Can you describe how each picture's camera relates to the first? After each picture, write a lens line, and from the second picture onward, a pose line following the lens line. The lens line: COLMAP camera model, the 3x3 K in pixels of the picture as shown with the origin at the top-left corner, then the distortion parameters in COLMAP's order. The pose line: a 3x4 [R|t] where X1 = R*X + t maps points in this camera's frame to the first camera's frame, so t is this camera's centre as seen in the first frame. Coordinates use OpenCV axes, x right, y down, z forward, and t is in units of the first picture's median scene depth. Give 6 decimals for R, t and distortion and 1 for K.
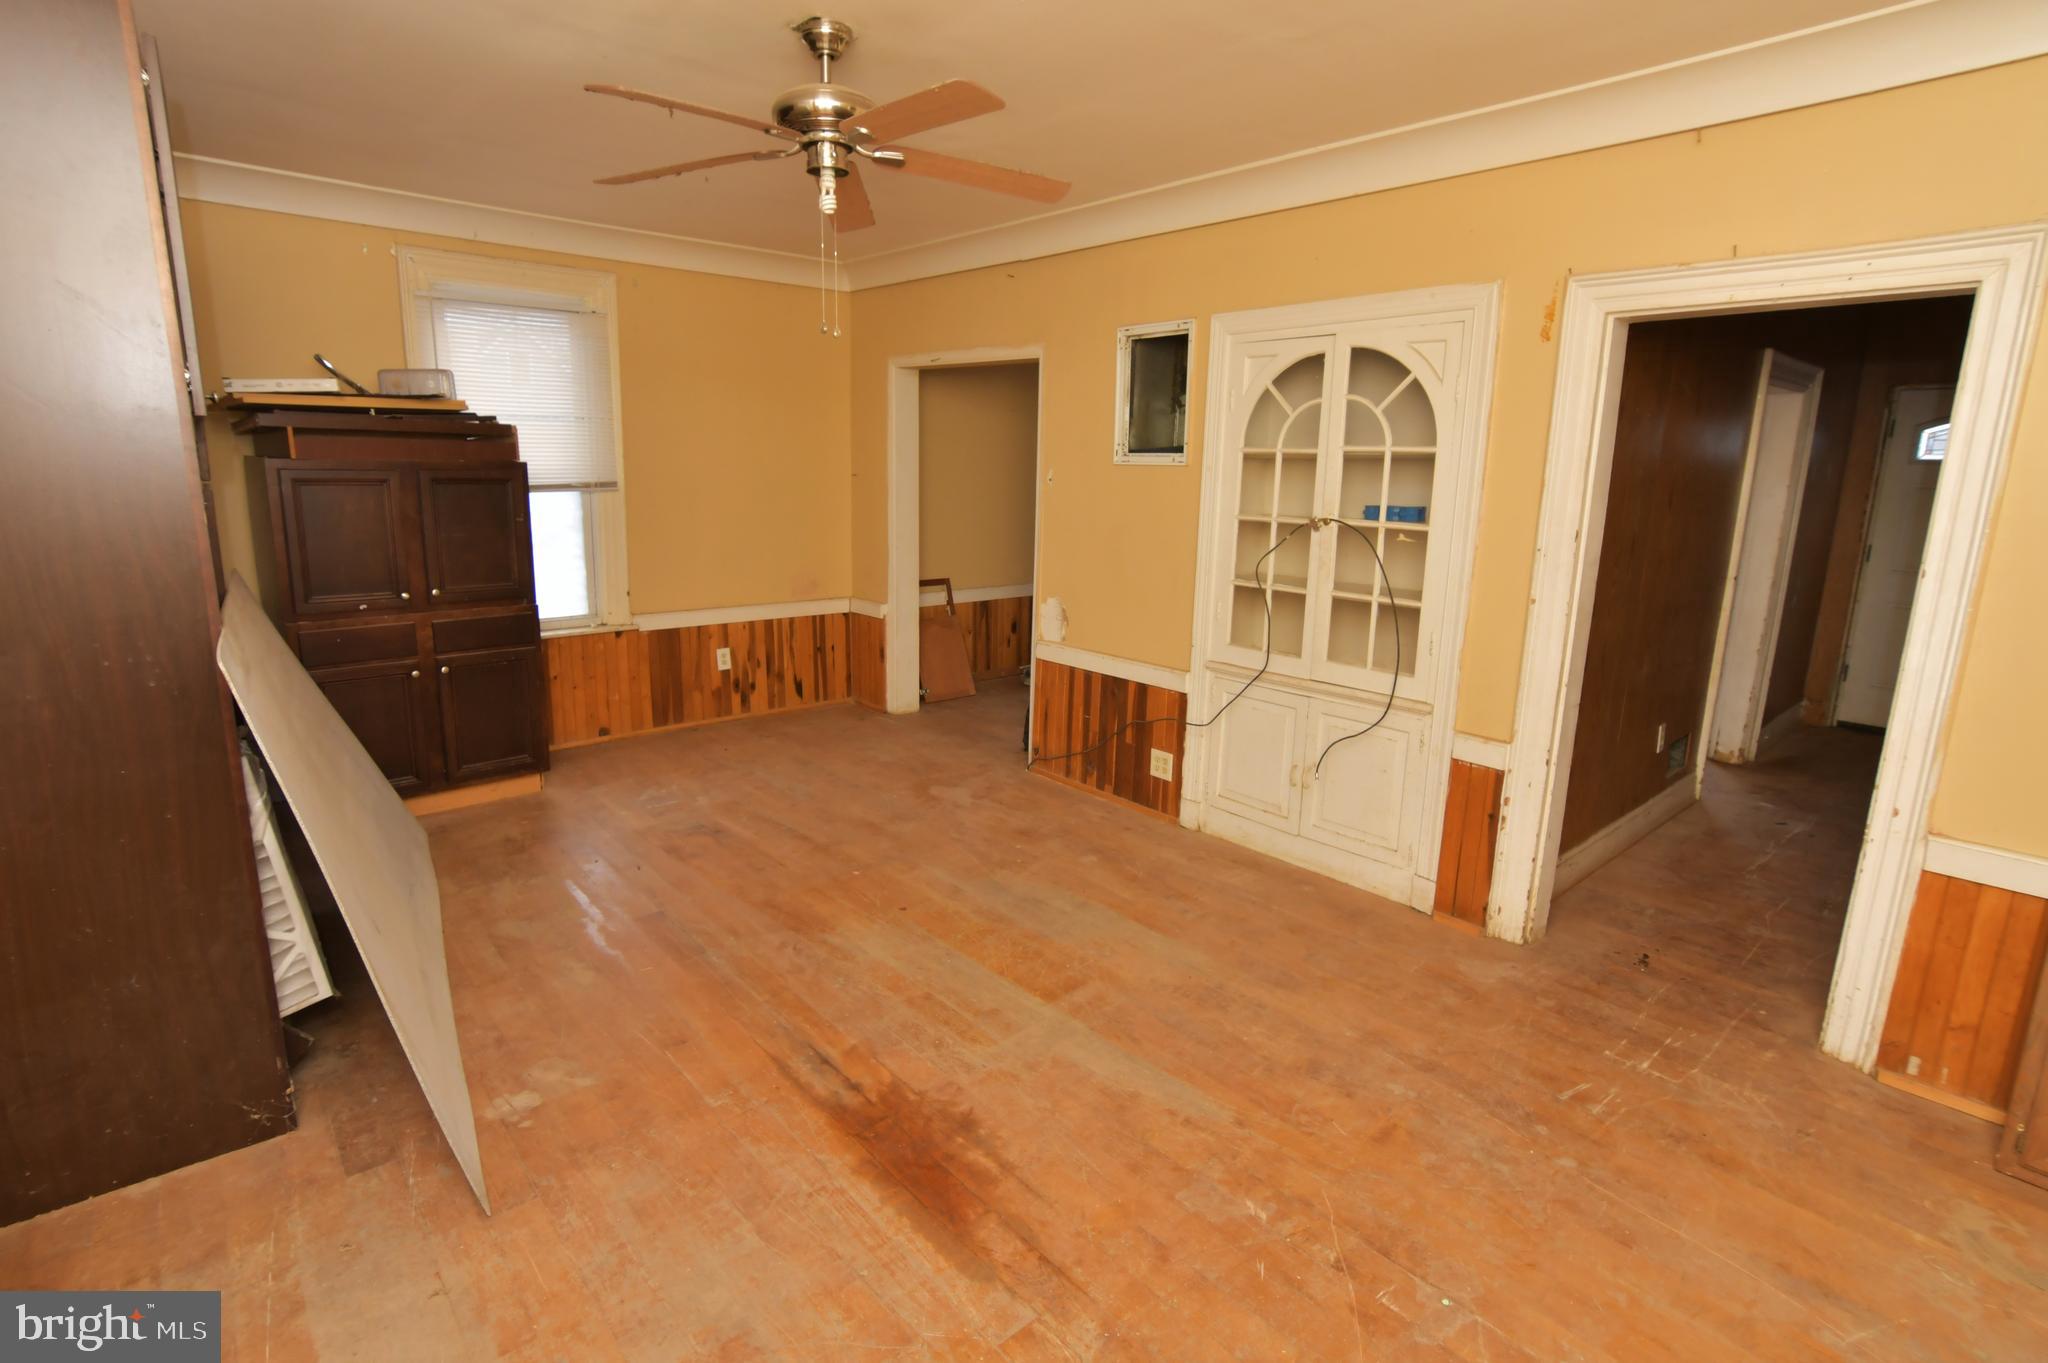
lens RADIAL K [[992.4, 0, 1020.5], [0, 992.4, 671.9], [0, 0, 1]] dist [-0.026367, 0.006337]
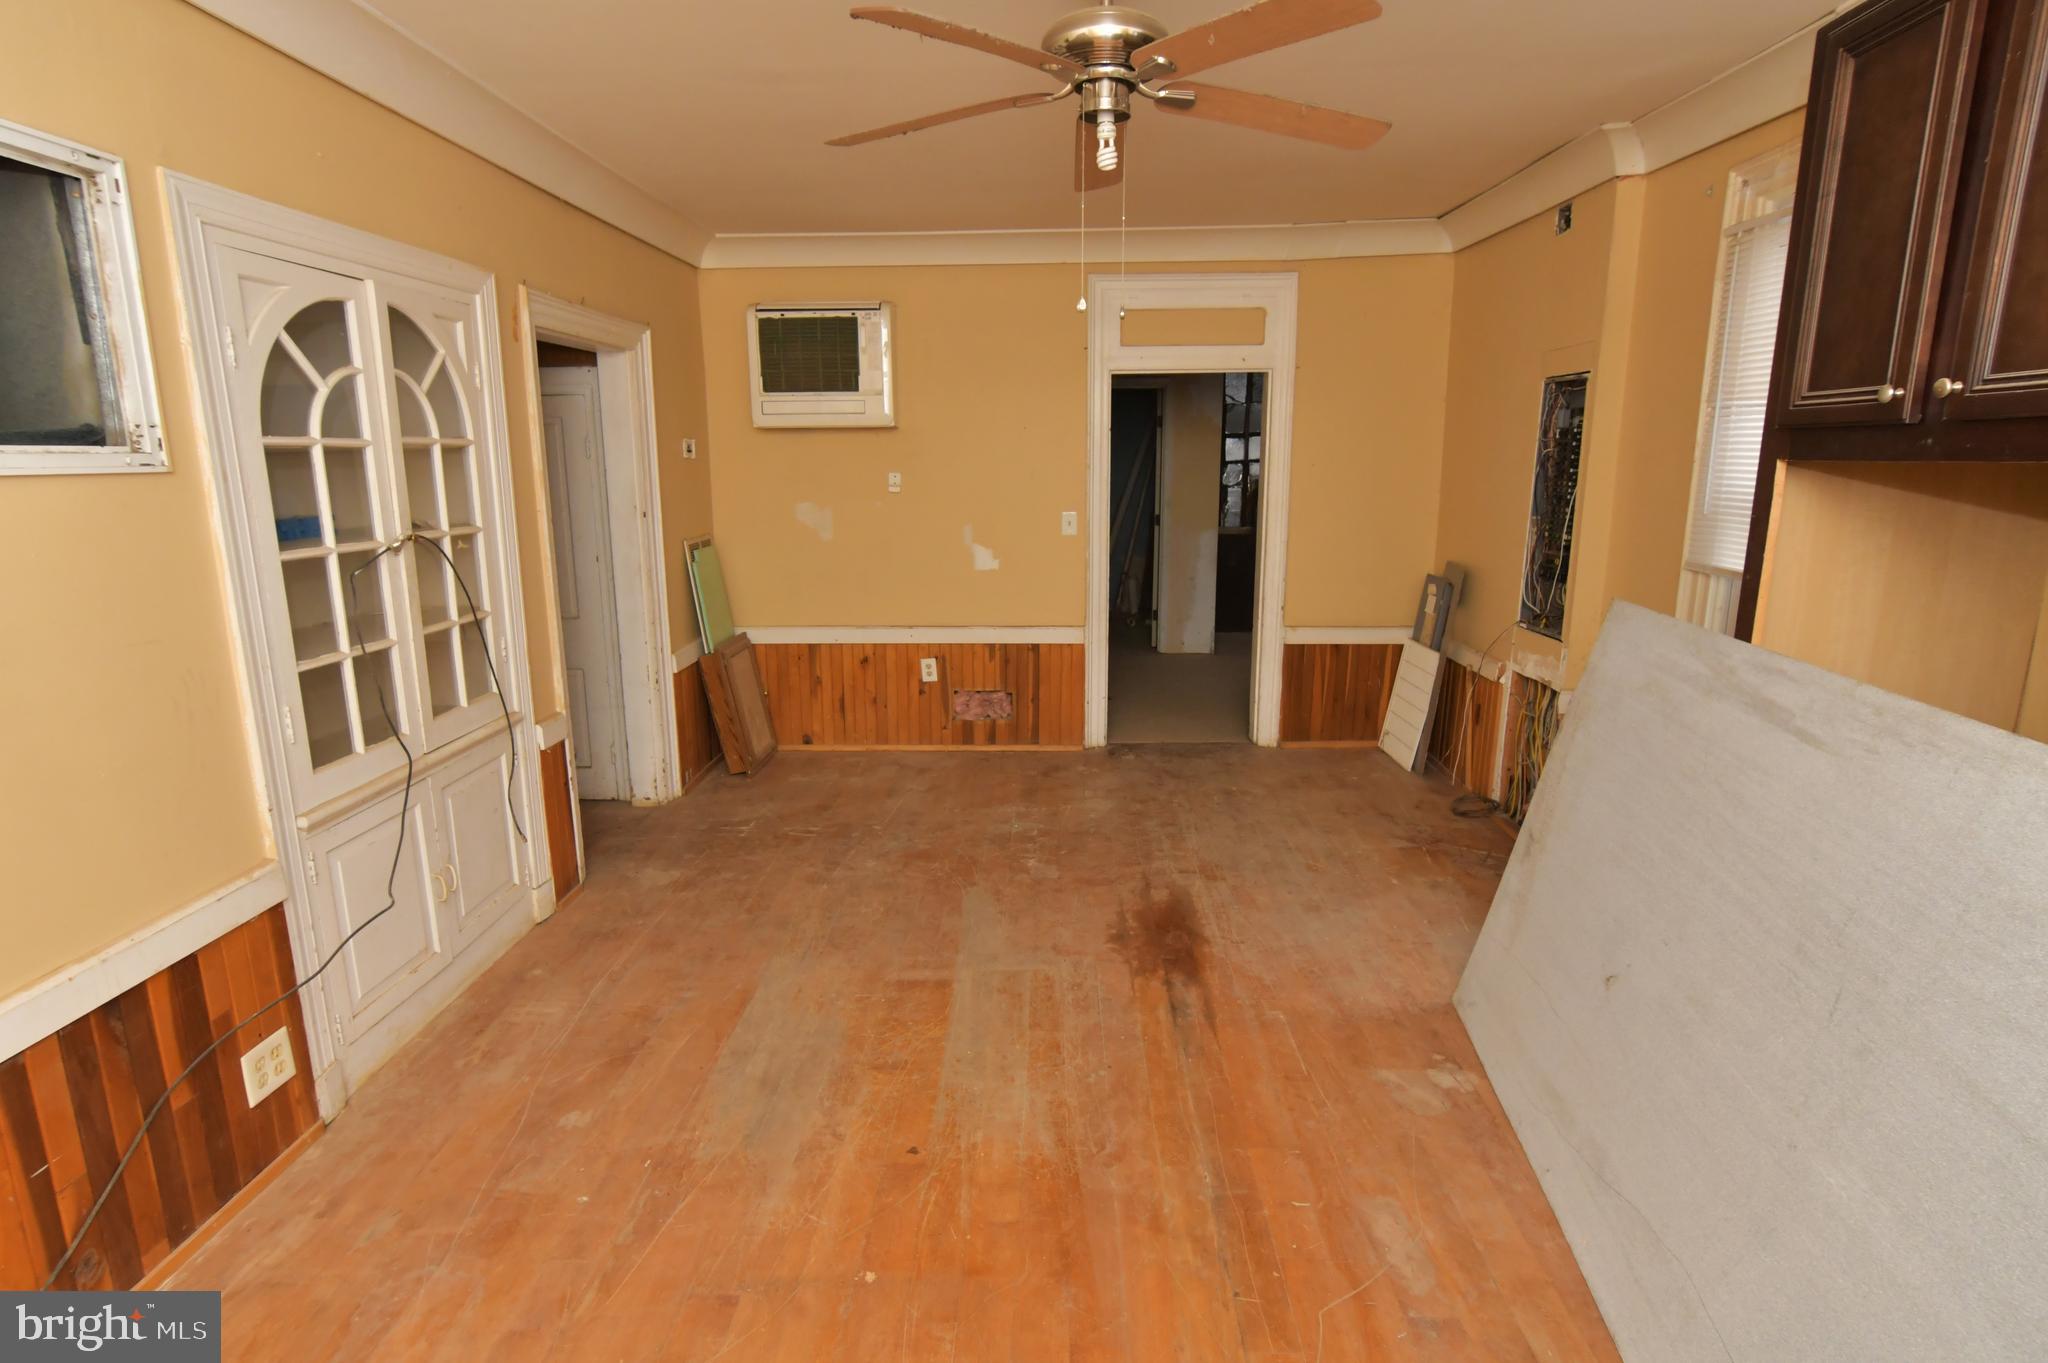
lens RADIAL K [[977.5, 0, 1018.8], [0, 977.5, 667.1], [0, 0, 1]] dist [-0.031319, -0.000209]
pose [[-0.732480, -0.157671, 0.662278, -0.491760], [0.131914, 0.921503, 0.365283, -0.253855], [-0.667886, 0.354926, -0.654183, 1.139004]]
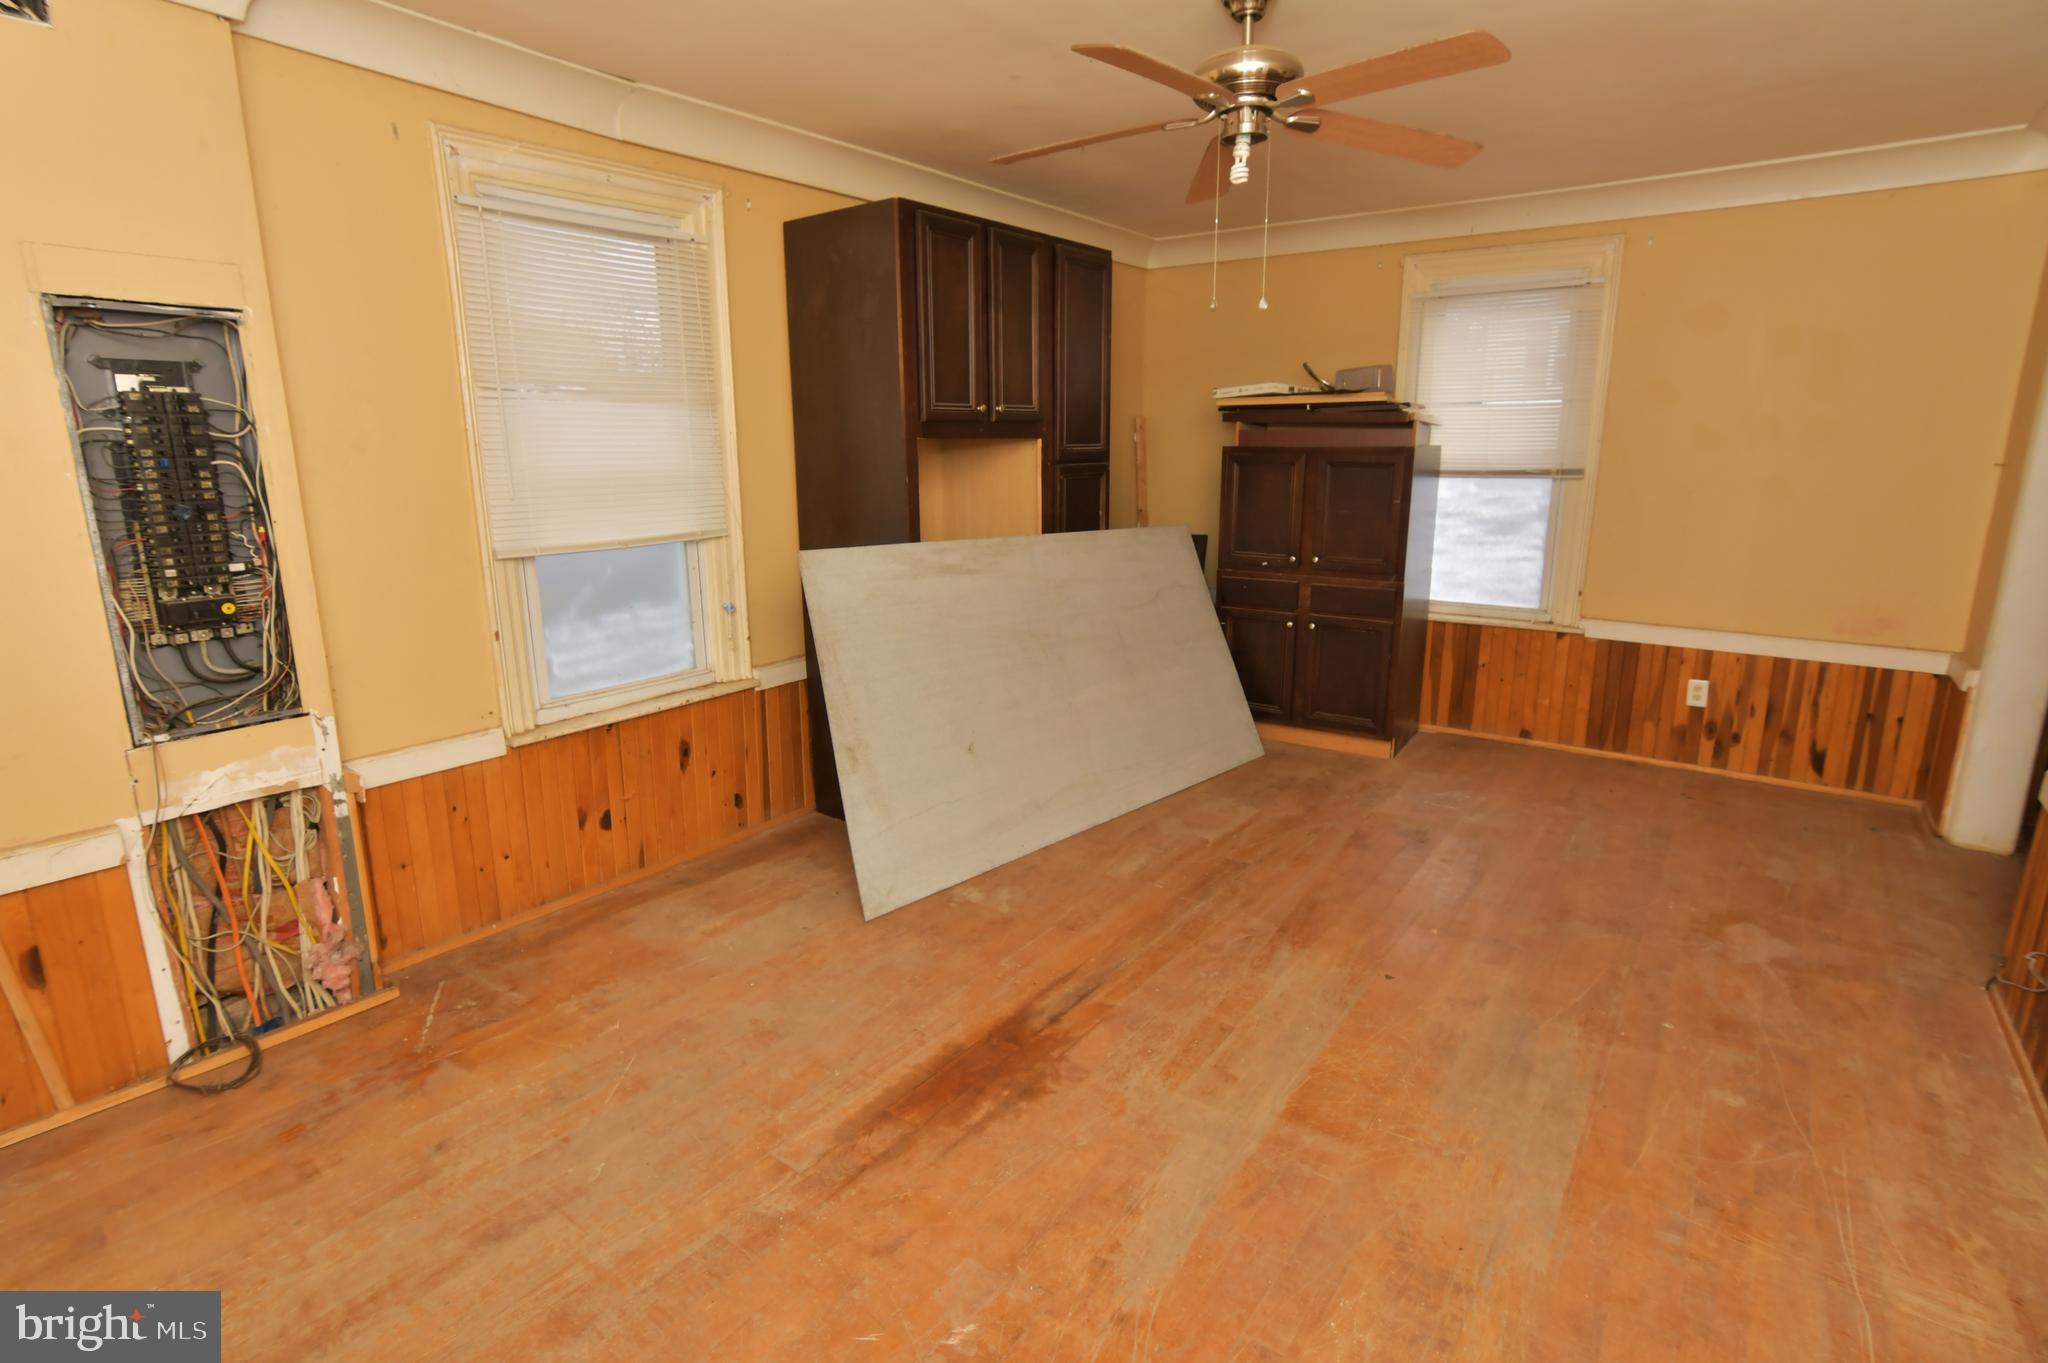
lens RADIAL K [[992.4, 0, 1020.5], [0, 992.4, 671.9], [0, 0, 1]] dist [-0.026367, 0.006337]
pose [[0.209943, 0.202173, -0.956582, 0.509172], [-0.194730, 0.967432, 0.161729, -0.076725], [0.958125, 0.152321, 0.242474, 0.415417]]
